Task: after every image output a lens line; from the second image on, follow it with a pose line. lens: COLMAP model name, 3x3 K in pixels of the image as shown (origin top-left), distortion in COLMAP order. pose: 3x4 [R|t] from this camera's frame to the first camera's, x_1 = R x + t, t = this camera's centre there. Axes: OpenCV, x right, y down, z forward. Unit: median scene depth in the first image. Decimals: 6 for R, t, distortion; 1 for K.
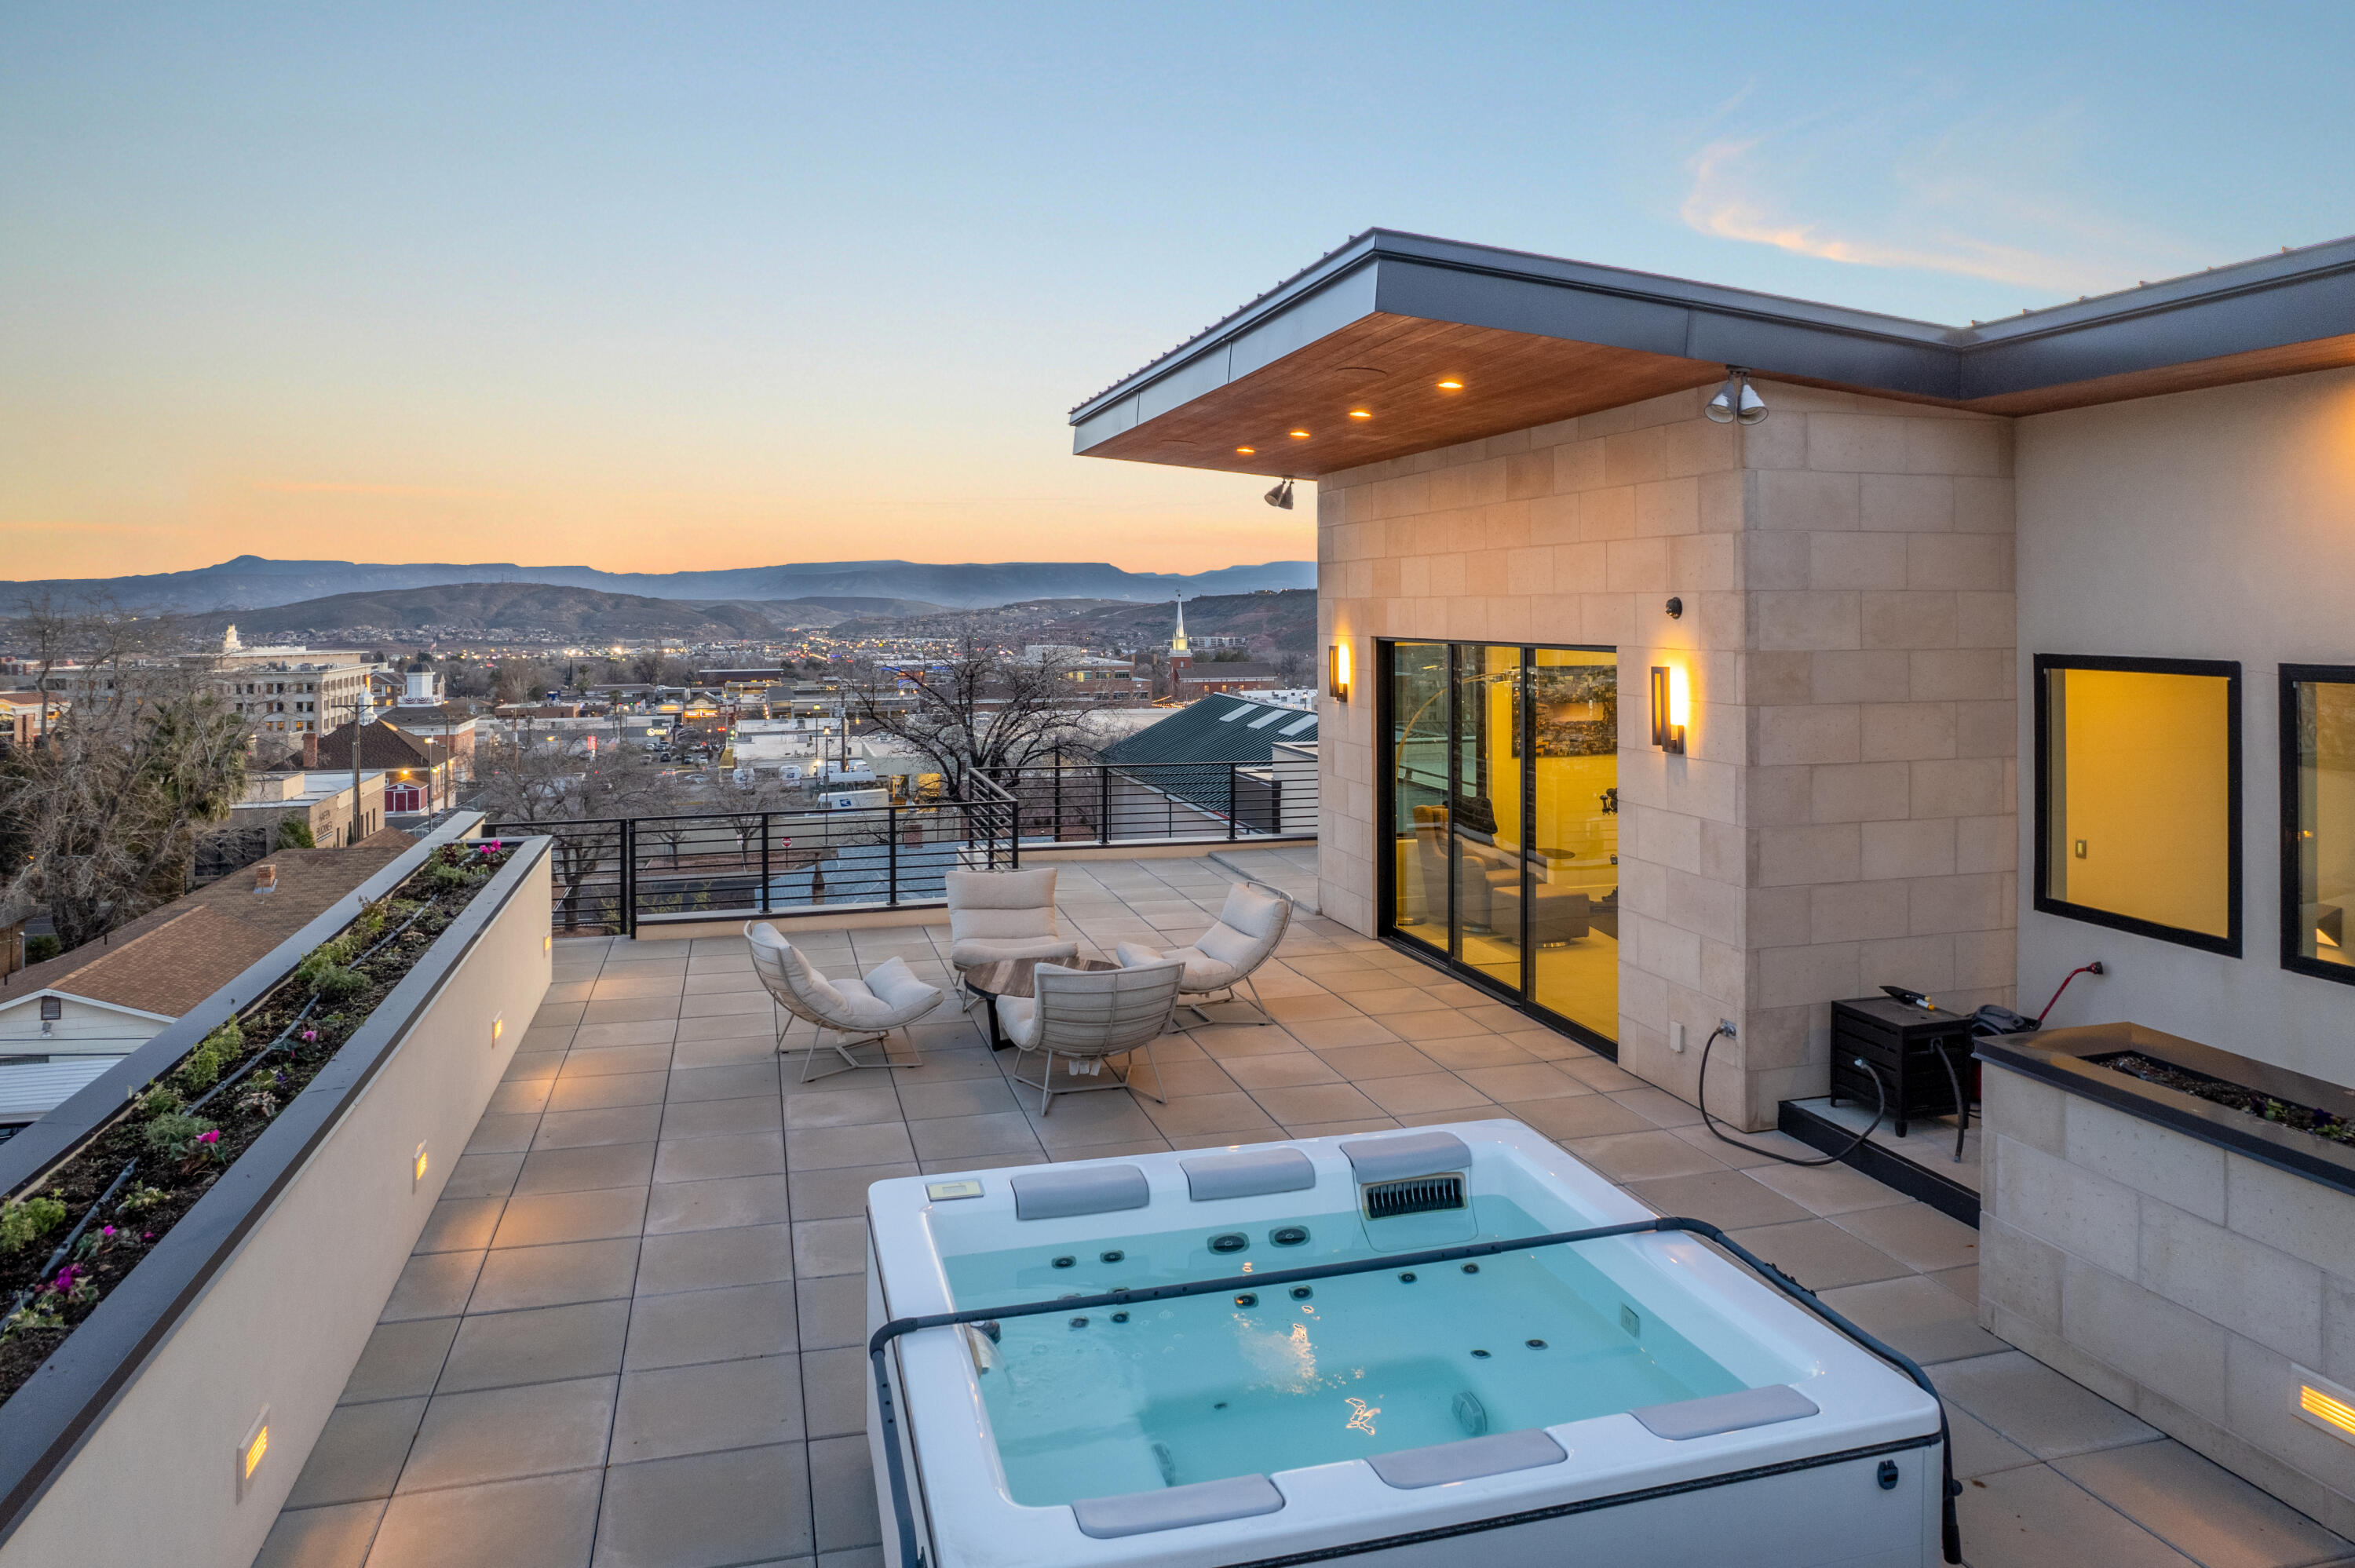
lens RADIAL K [[1508.9, 0, 1183.4], [0, 1508.9, 792.1], [0, 0, 1]] dist [-0.081849, 0.078961]
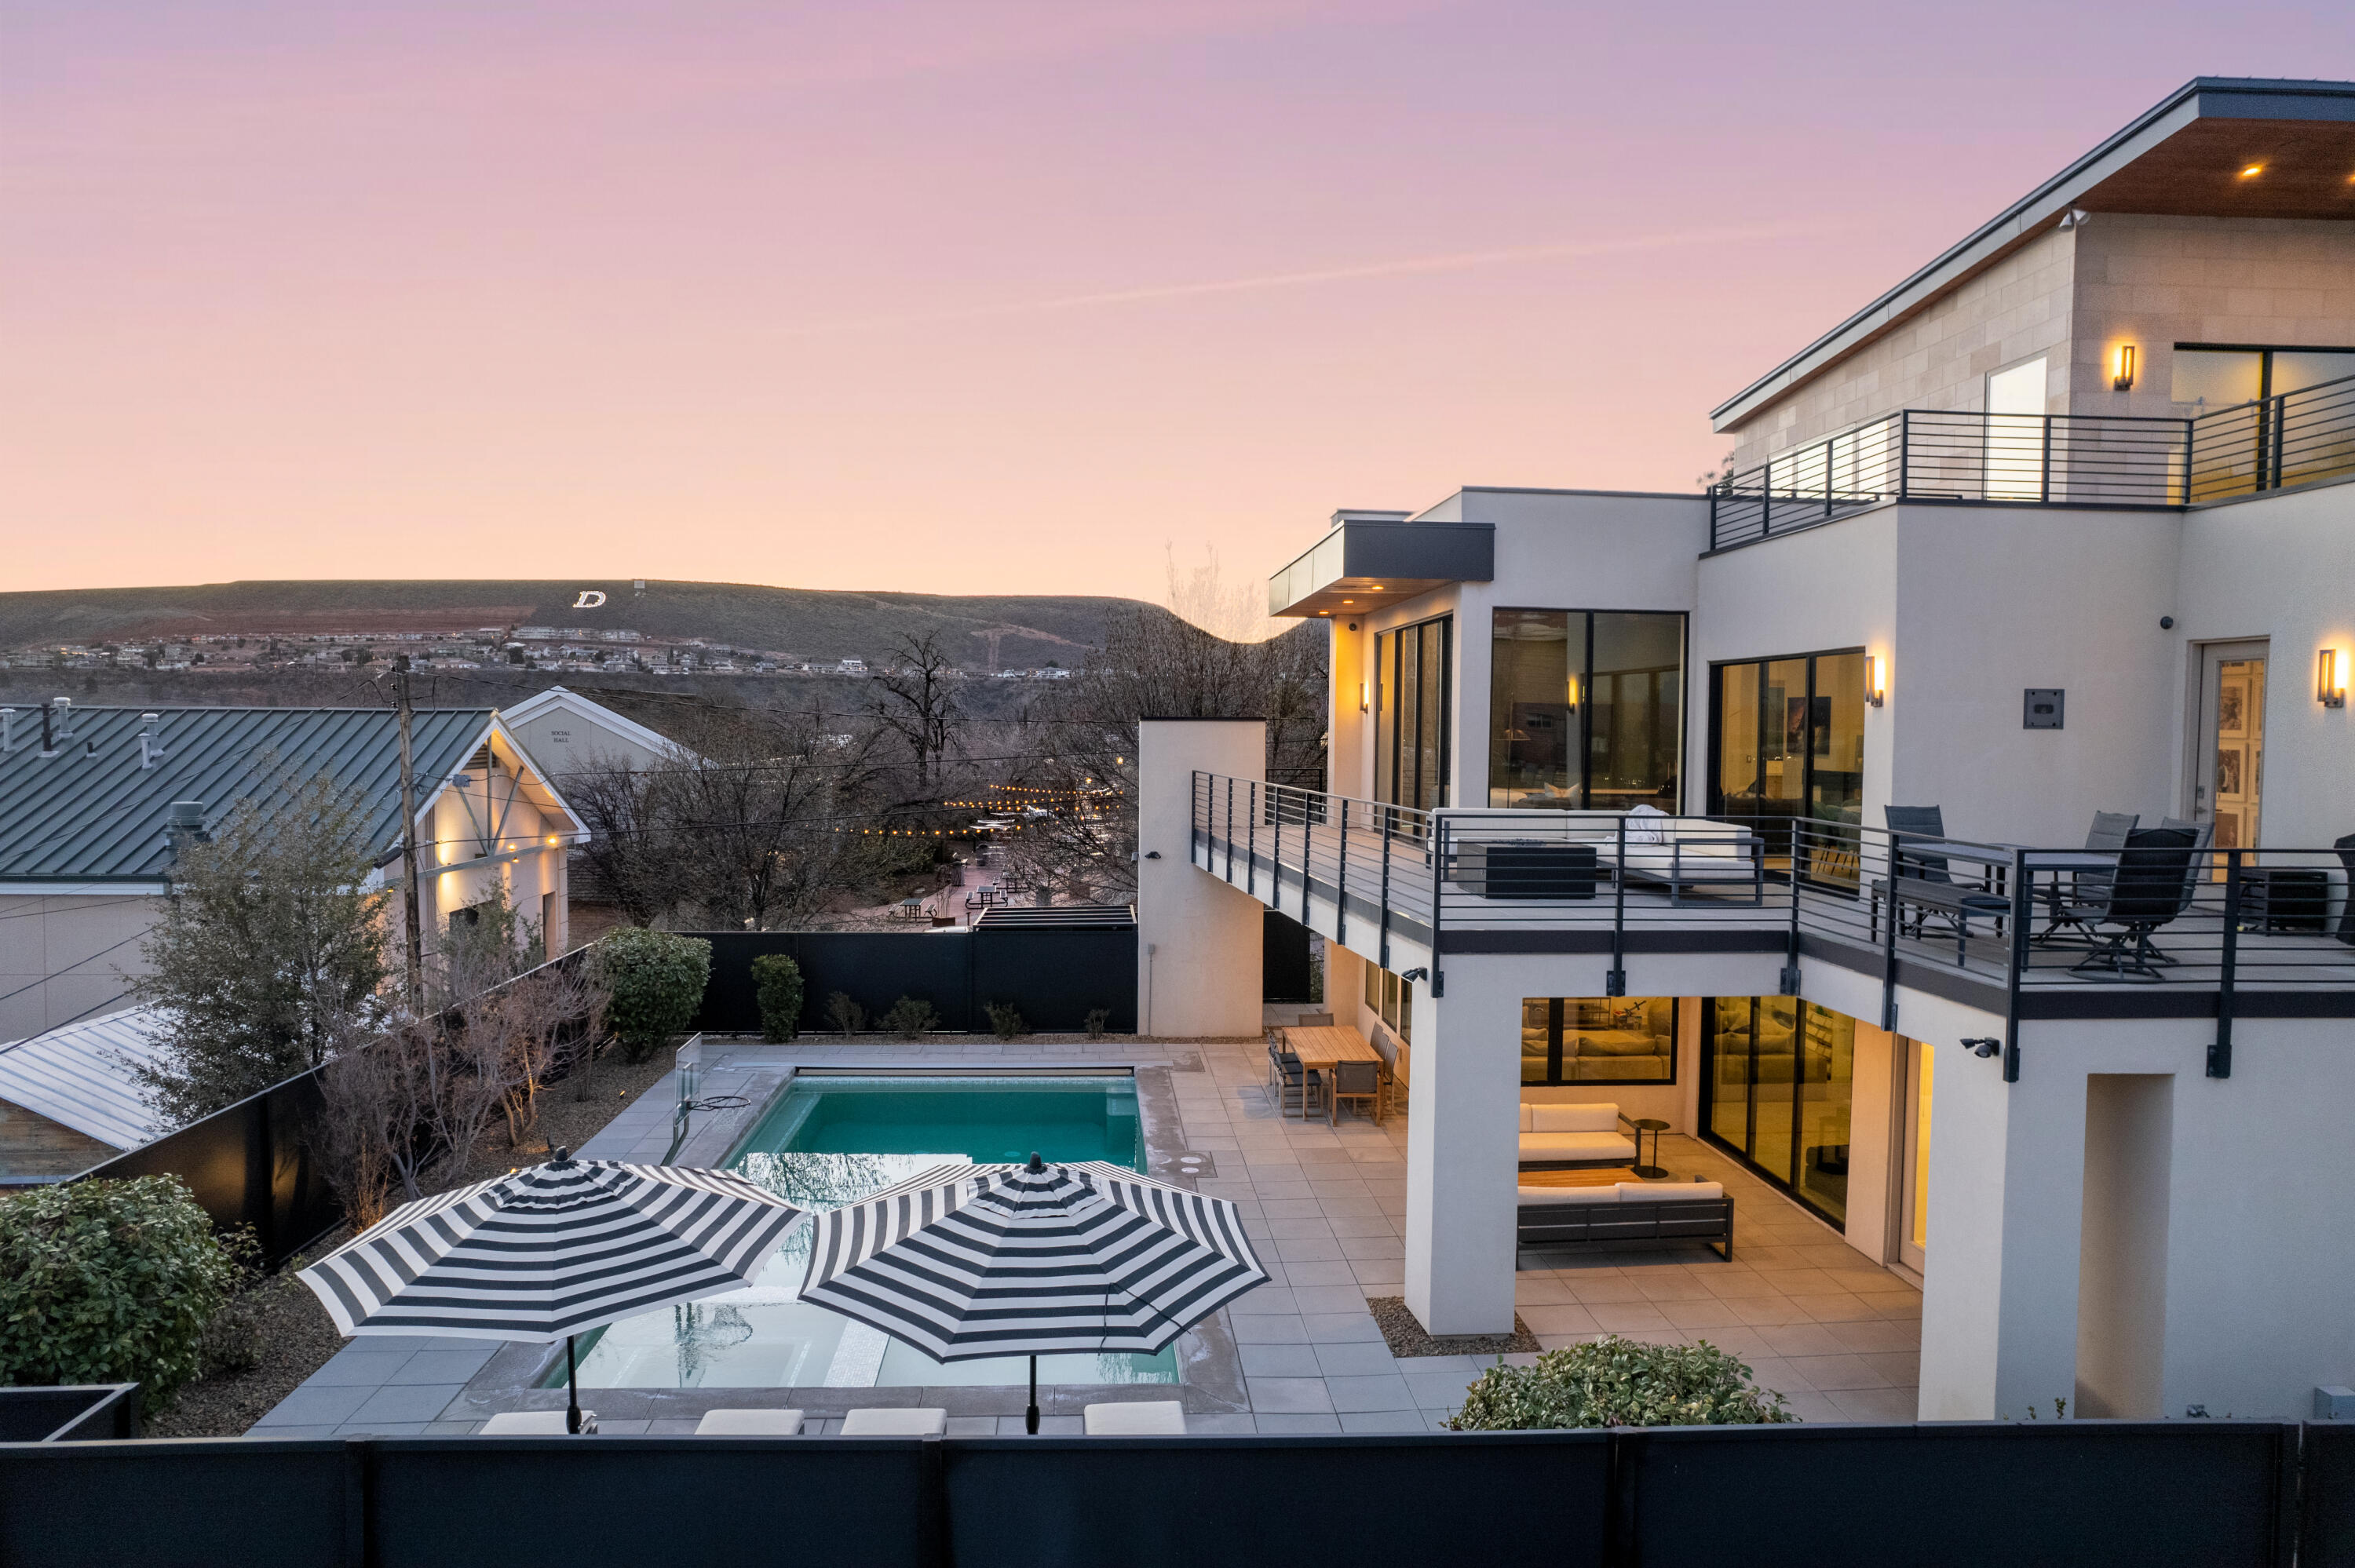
lens RADIAL K [[1508.9, 0, 1183.4], [0, 1508.9, 792.1], [0, 0, 1]] dist [-0.081849, 0.078961]
pose [[0.186076, -0.033524, 0.981963, -1.860862], [0.112842, 0.993534, 0.012537, 0.249449], [-0.976034, 0.108474, 0.188656, 2.257538]]
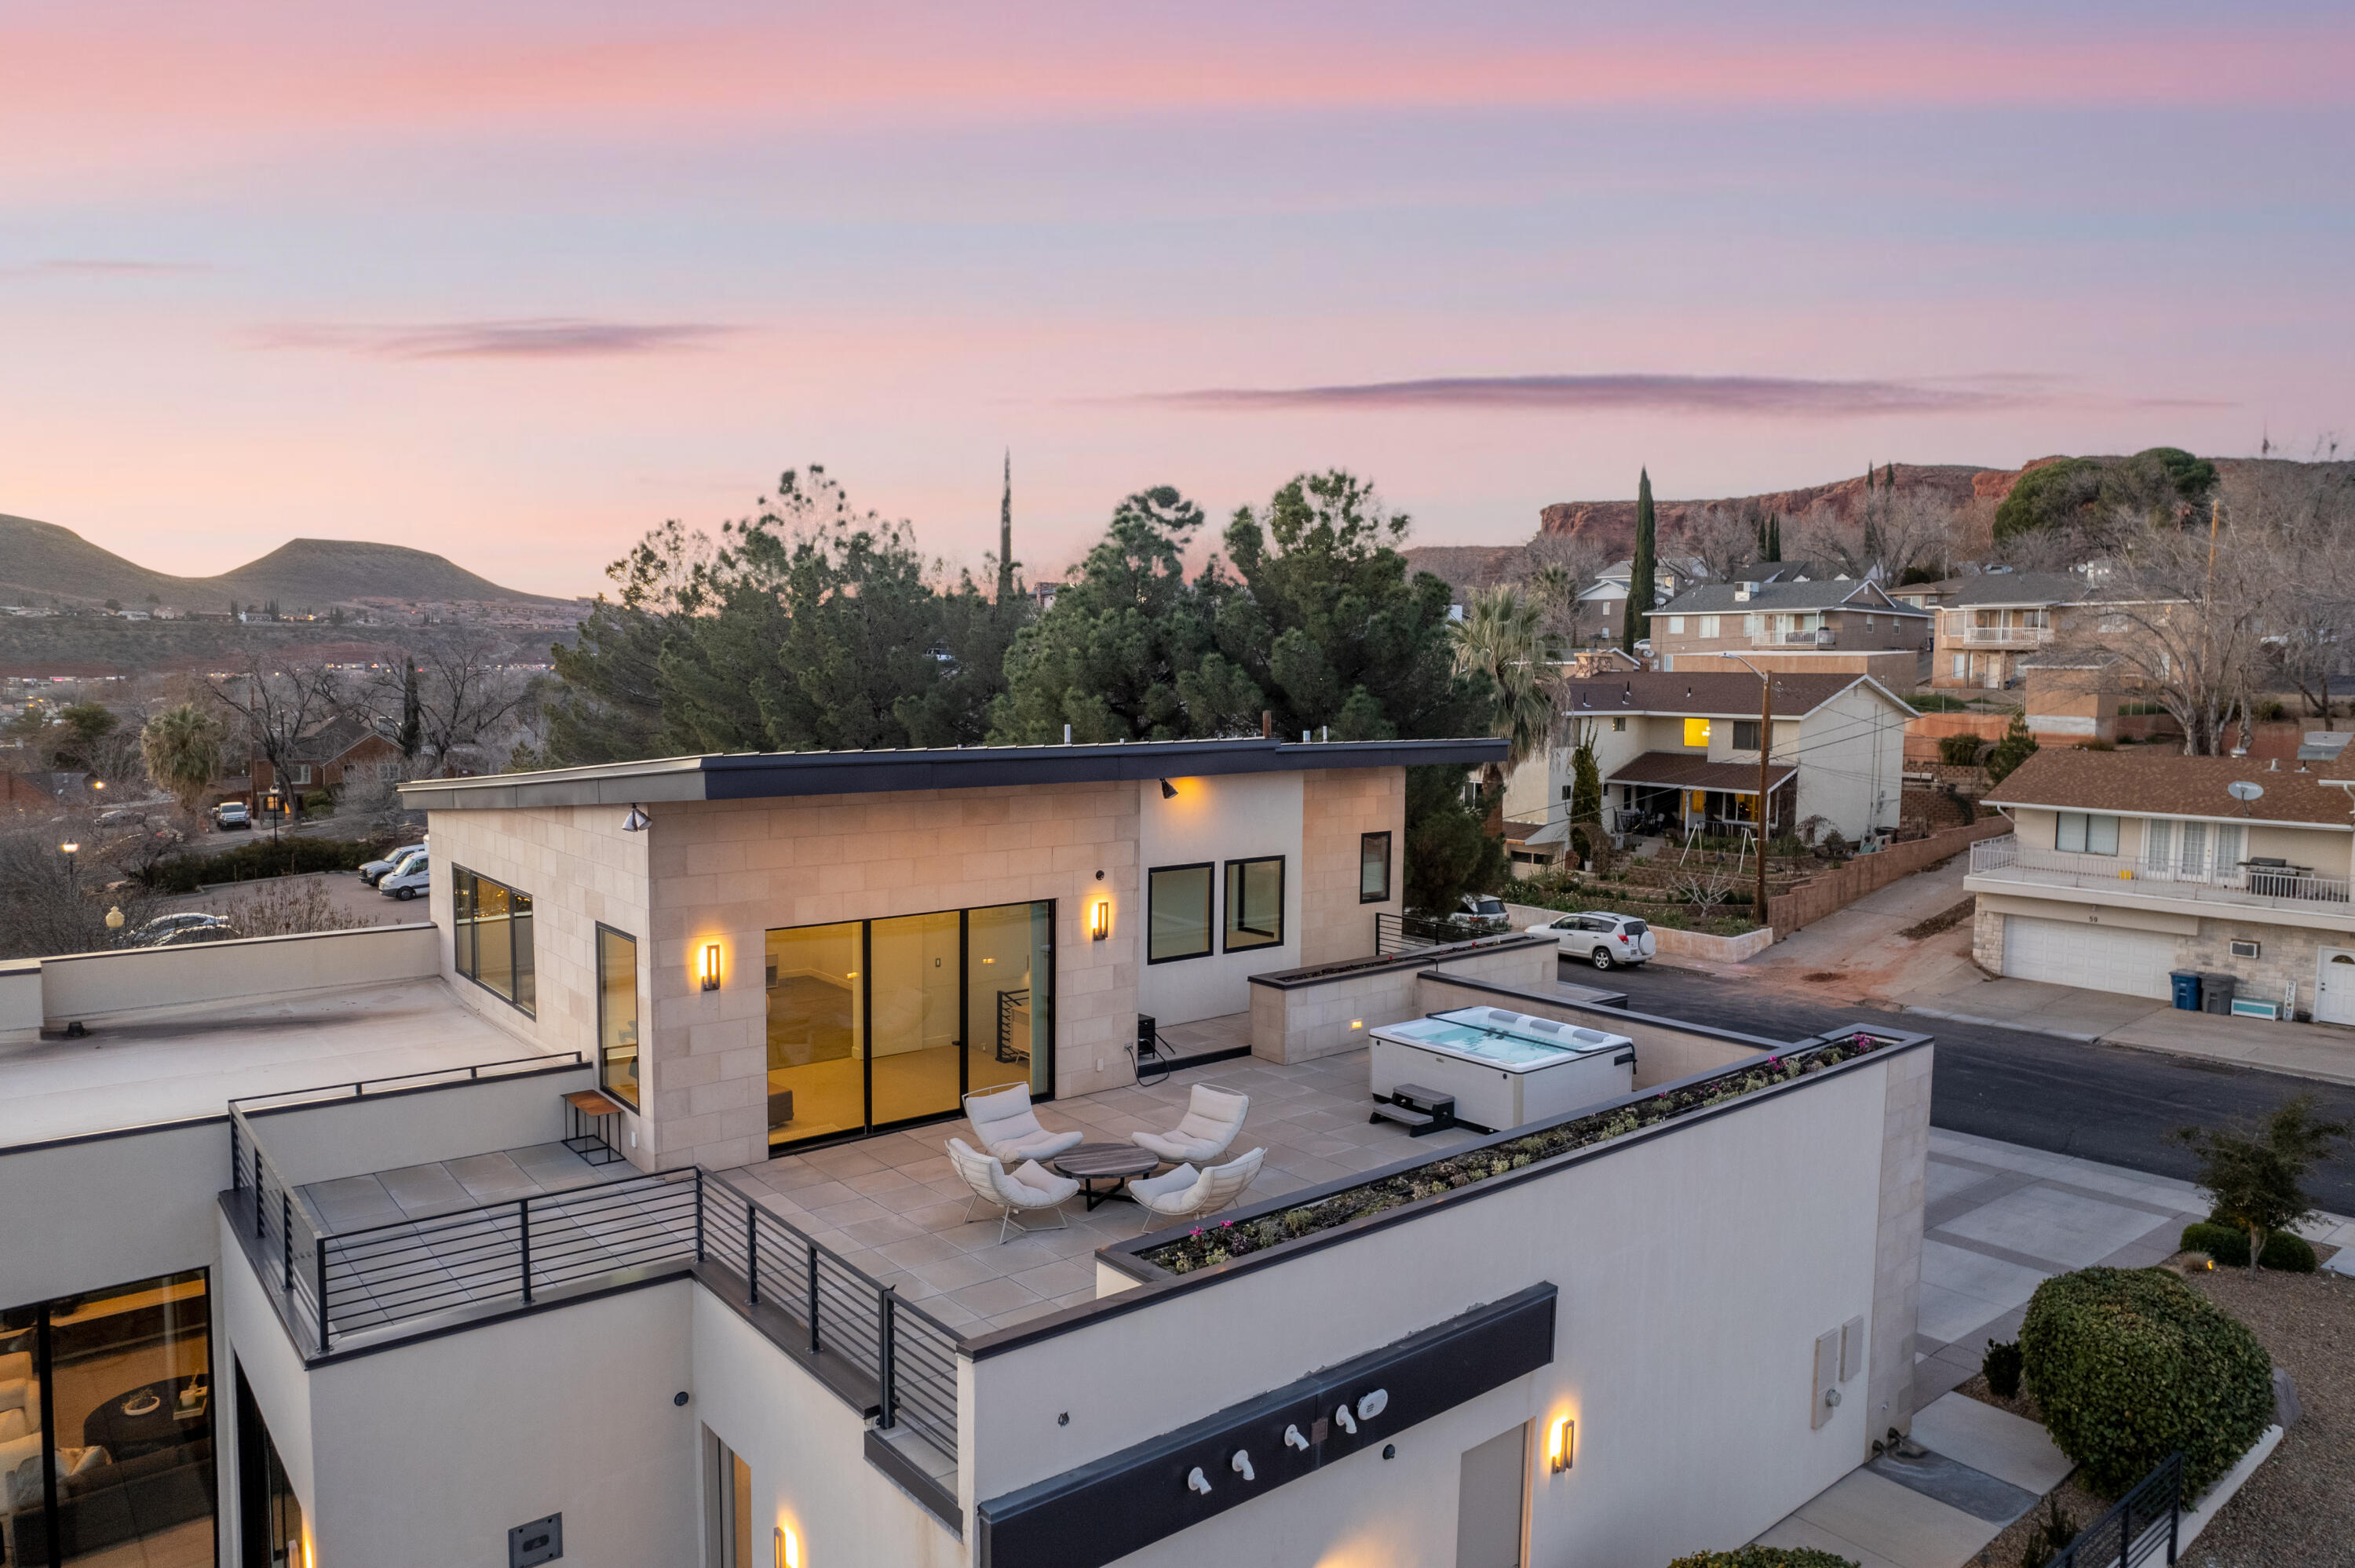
lens RADIAL K [[1508.9, 0, 1183.4], [0, 1508.9, 792.1], [0, 0, 1]] dist [-0.081849, 0.078961]
pose [[-0.422626, -0.066987, 0.903825, -1.540451], [0.108758, 0.986310, 0.123955, -0.452725], [-0.899755, 0.150685, -0.409555, 1.593330]]
